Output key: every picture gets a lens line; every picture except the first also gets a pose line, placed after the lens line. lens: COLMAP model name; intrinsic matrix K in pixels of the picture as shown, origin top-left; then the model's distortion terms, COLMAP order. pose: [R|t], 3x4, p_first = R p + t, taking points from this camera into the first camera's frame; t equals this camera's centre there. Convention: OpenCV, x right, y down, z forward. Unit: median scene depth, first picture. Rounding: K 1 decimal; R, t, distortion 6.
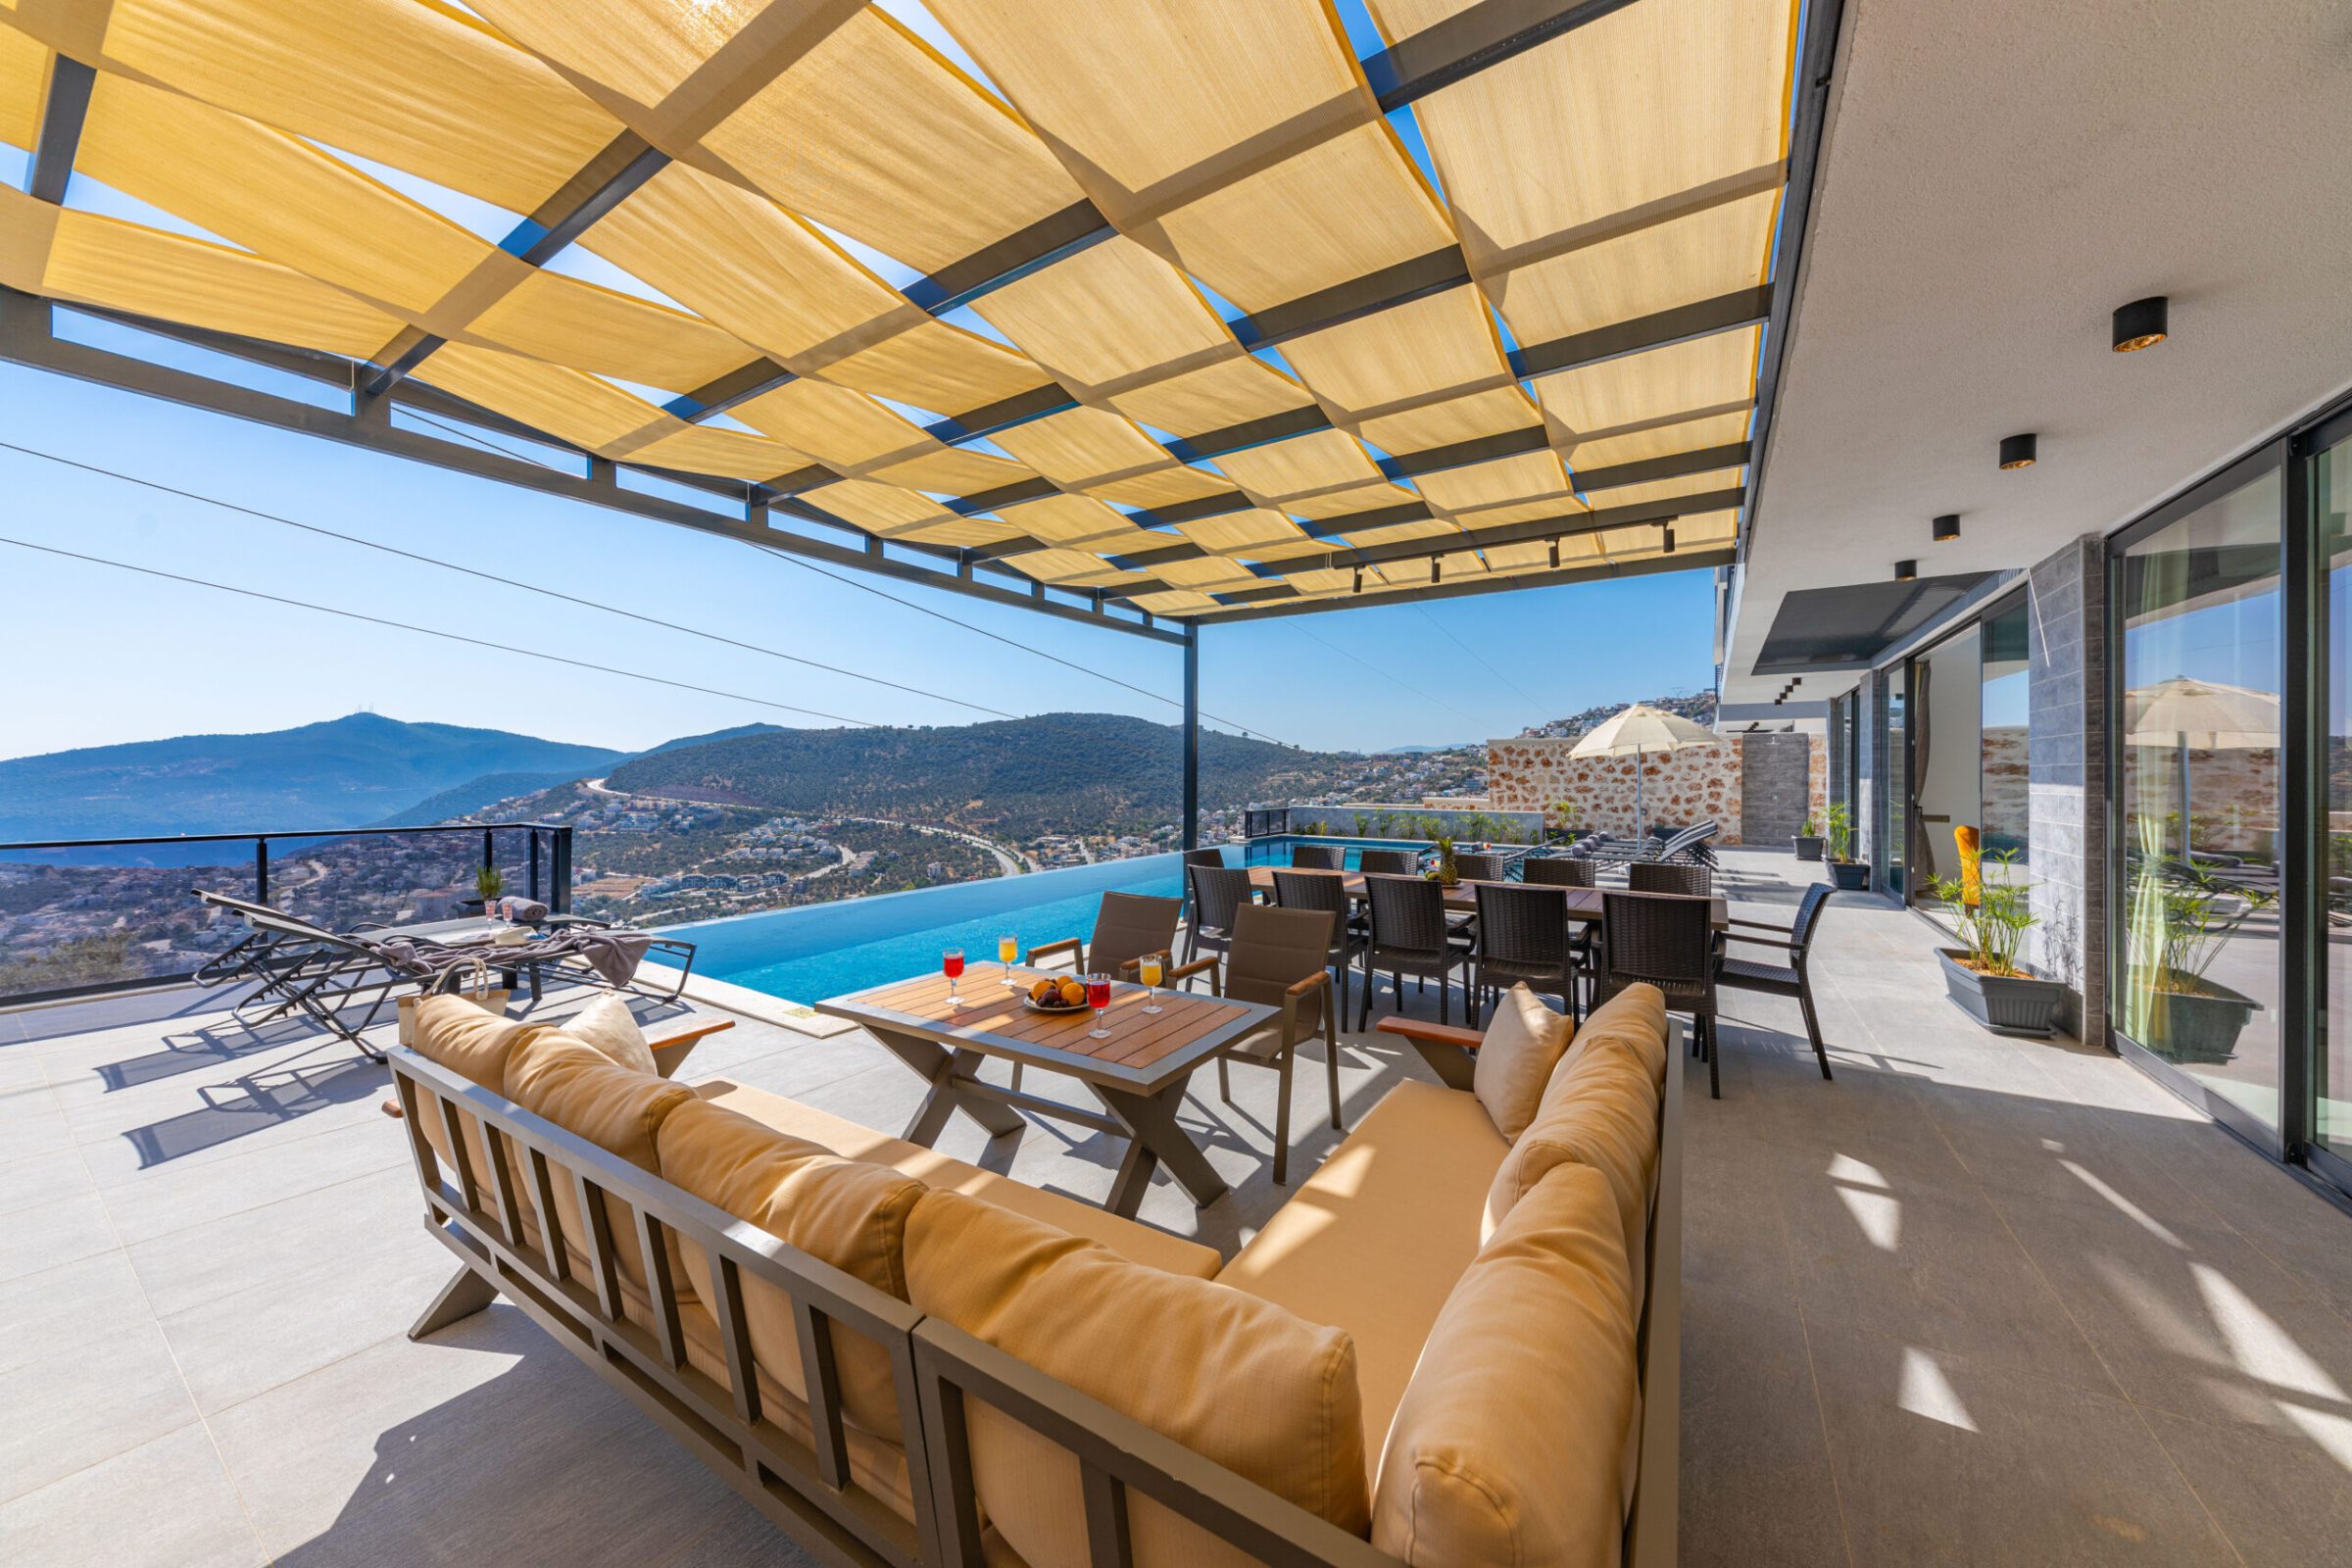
lens RADIAL K [[804.1, 0, 1159.6], [0, 804.1, 779.7], [0, 0, 1]] dist [0.005332, -0.000354]
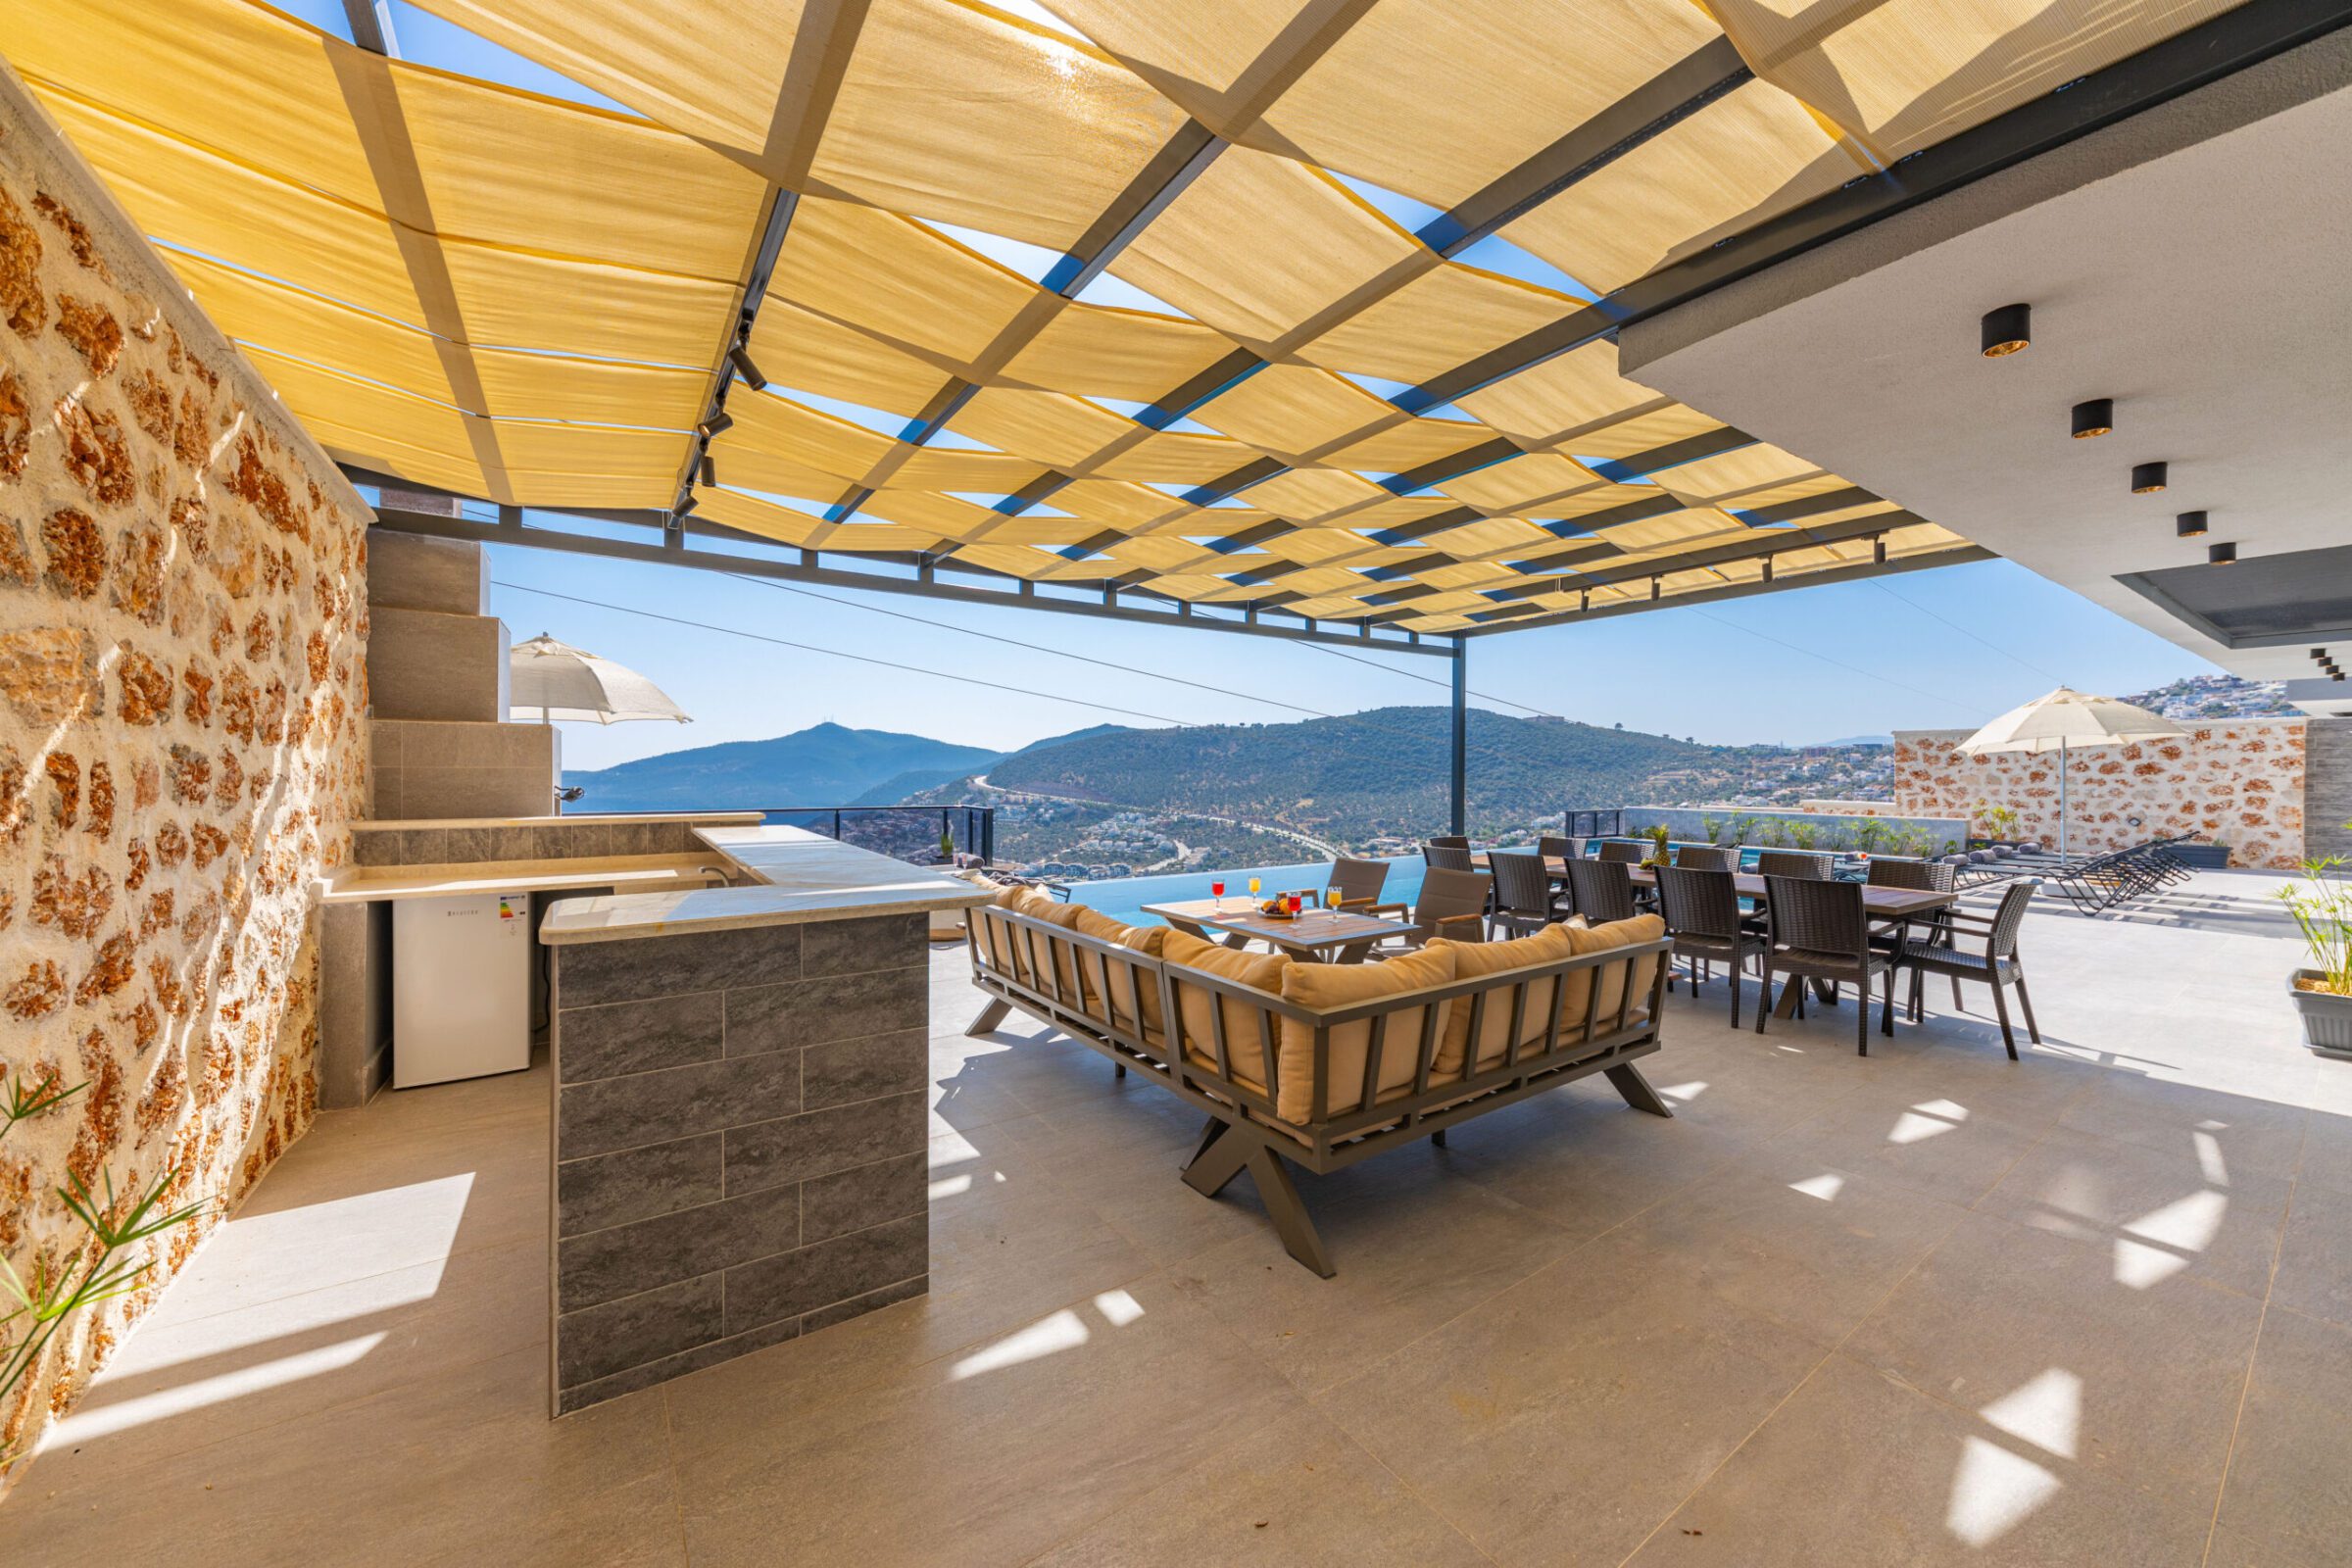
lens RADIAL K [[856.3, 0, 1142.1], [0, 856.3, 774.1], [0, 0, 1]] dist [0.000727, -0.000008]
pose [[0.913084, 0.002552, -0.407764, 0.061809], [-0.004407, 0.999984, -0.003610, 0.001069], [0.407748, 0.005093, 0.913080, -0.129607]]
